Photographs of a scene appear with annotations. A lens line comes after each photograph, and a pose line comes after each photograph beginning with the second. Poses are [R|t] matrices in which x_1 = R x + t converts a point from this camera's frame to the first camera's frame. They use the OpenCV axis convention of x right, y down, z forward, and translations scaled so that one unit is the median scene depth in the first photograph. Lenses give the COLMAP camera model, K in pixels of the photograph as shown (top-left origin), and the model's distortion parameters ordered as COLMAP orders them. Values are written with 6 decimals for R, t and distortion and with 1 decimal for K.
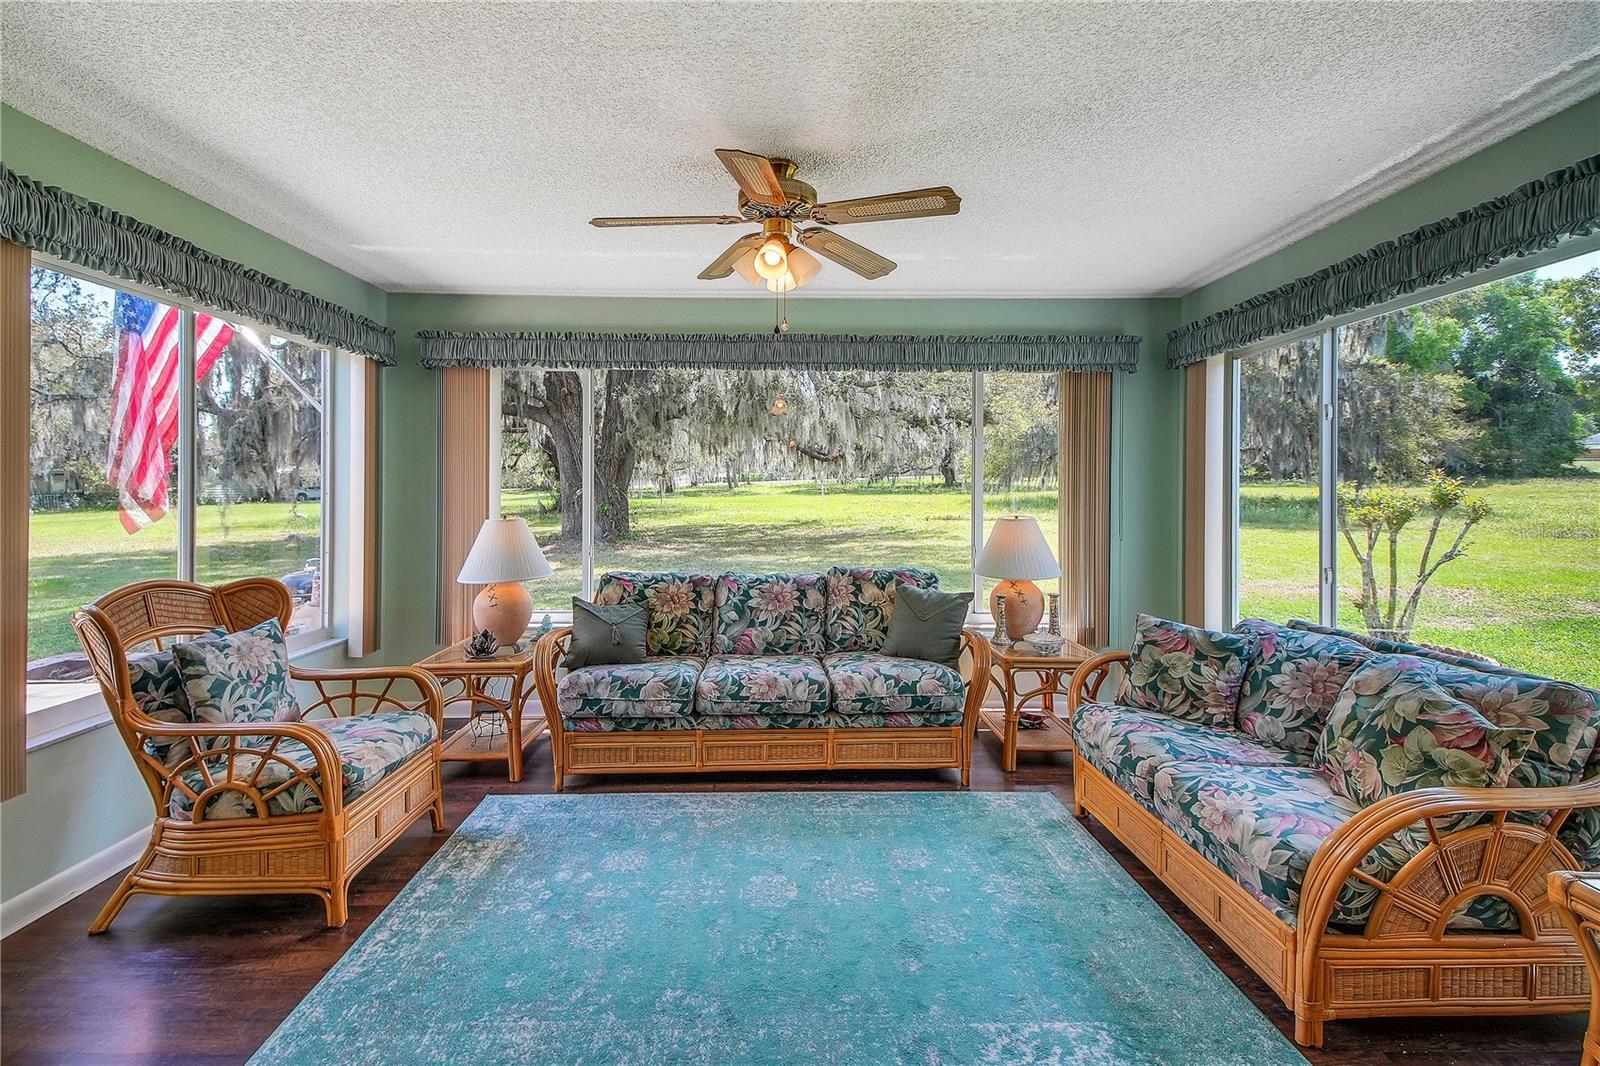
lens RADIAL K [[708.4, 0, 783.3], [0, 708.4, 505.2], [0, 0, 1]] dist [0.021100, -0.000690]
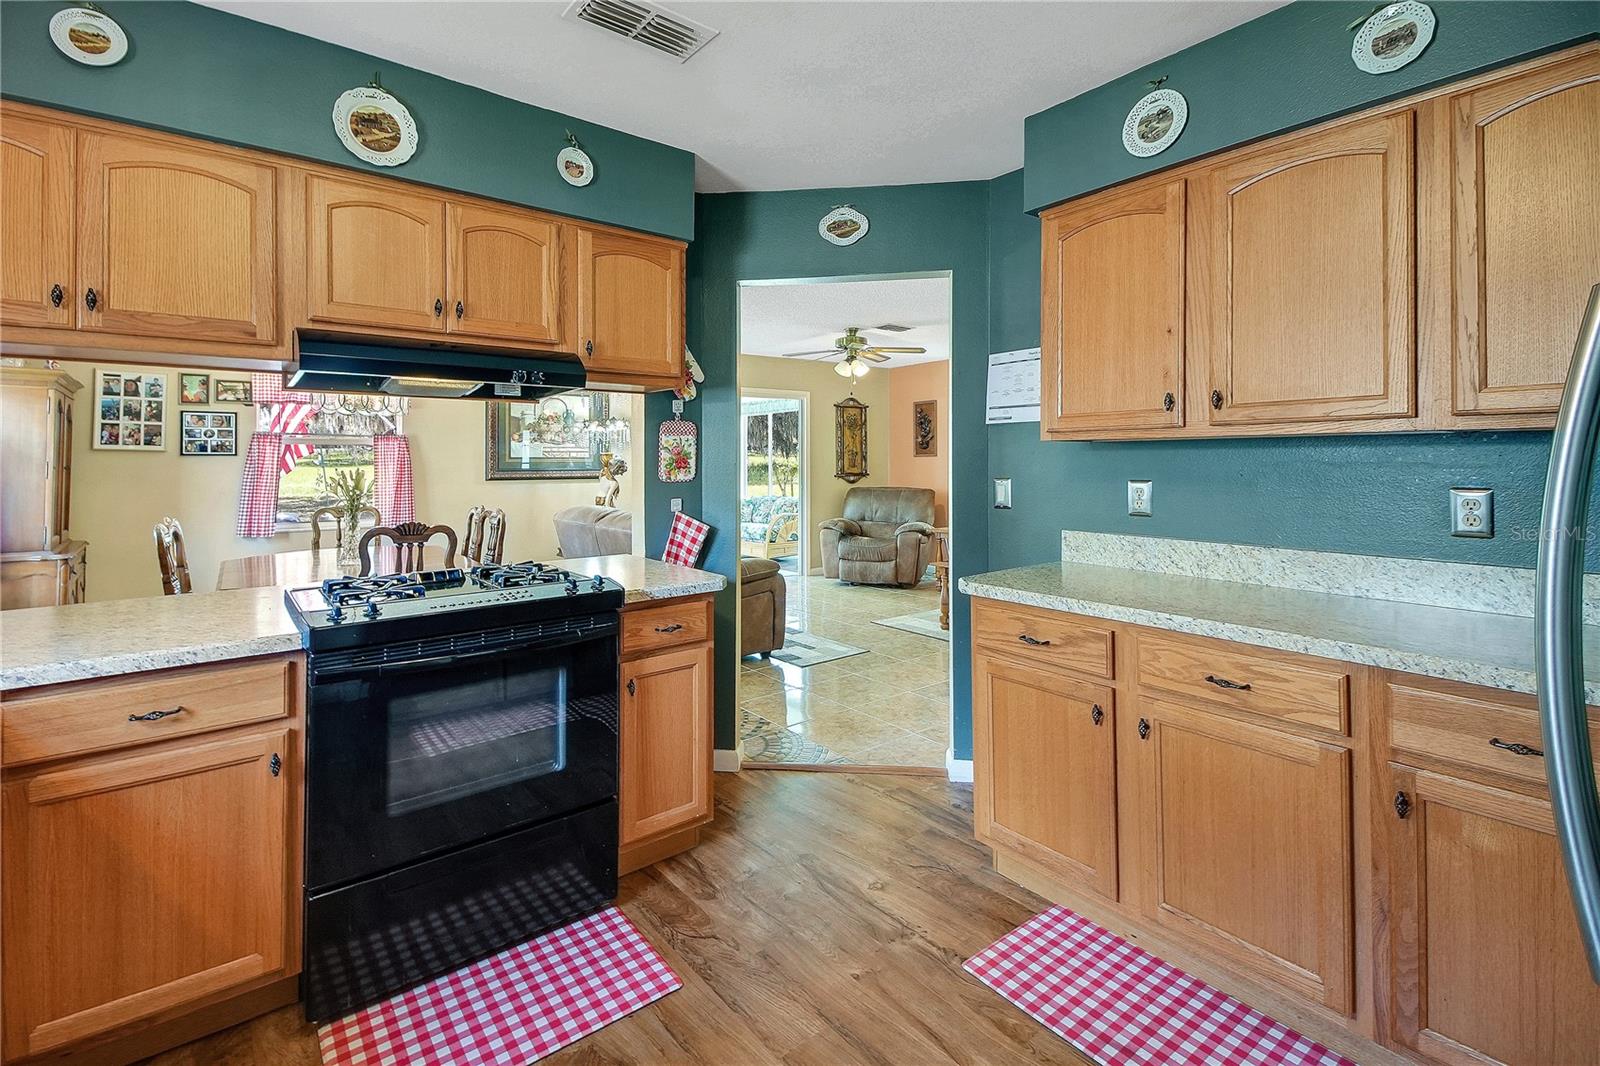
lens RADIAL K [[691.4, 0, 786.3], [0, 691.4, 466.5], [0, 0, 1]] dist [0.044241, -0.015911]
pose [[0.789877, -0.012372, 0.613141, -1.088982], [0.019403, 0.999800, -0.004821, 0.022810], [-0.612958, 0.015705, 0.789959, -1.495474]]
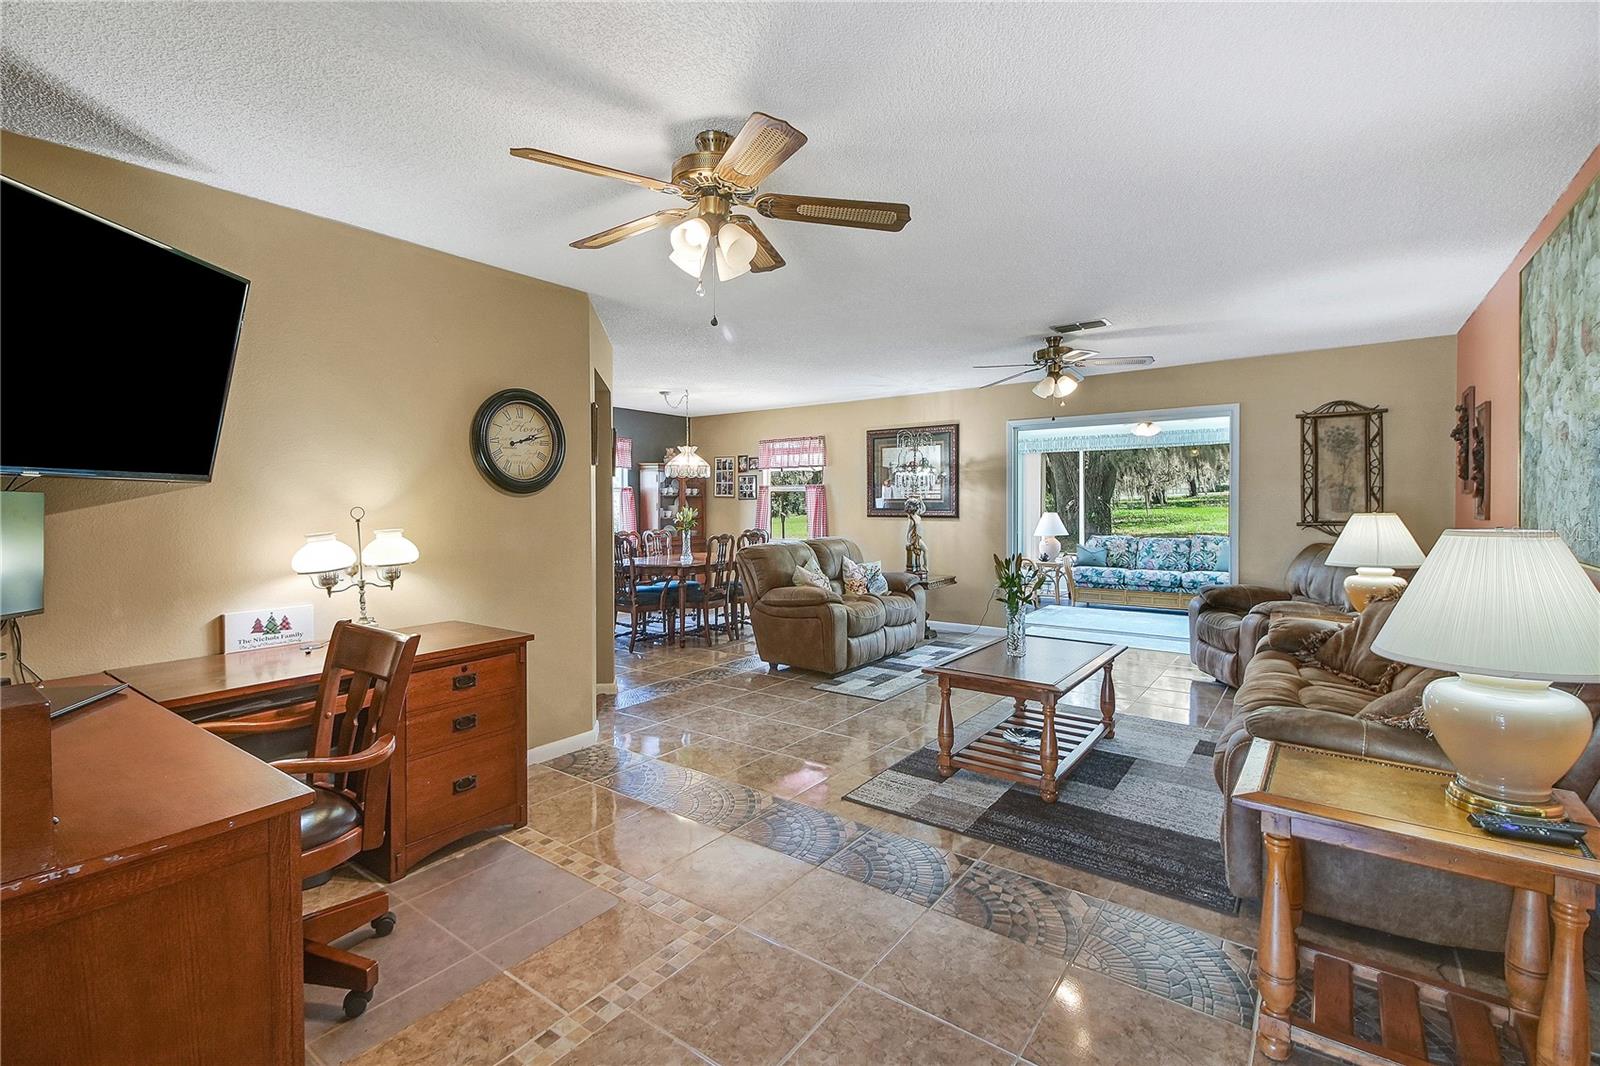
lens RADIAL K [[725.6, 0, 821.3], [0, 725.6, 514.8], [0, 0, 1]] dist [0.023404, -0.000199]
pose [[0.823868, 0.001312, -0.566780, 0.434230], [-0.003213, 0.999992, -0.002355, 0.032926], [0.566772, 0.003761, 0.823866, -1.694372]]
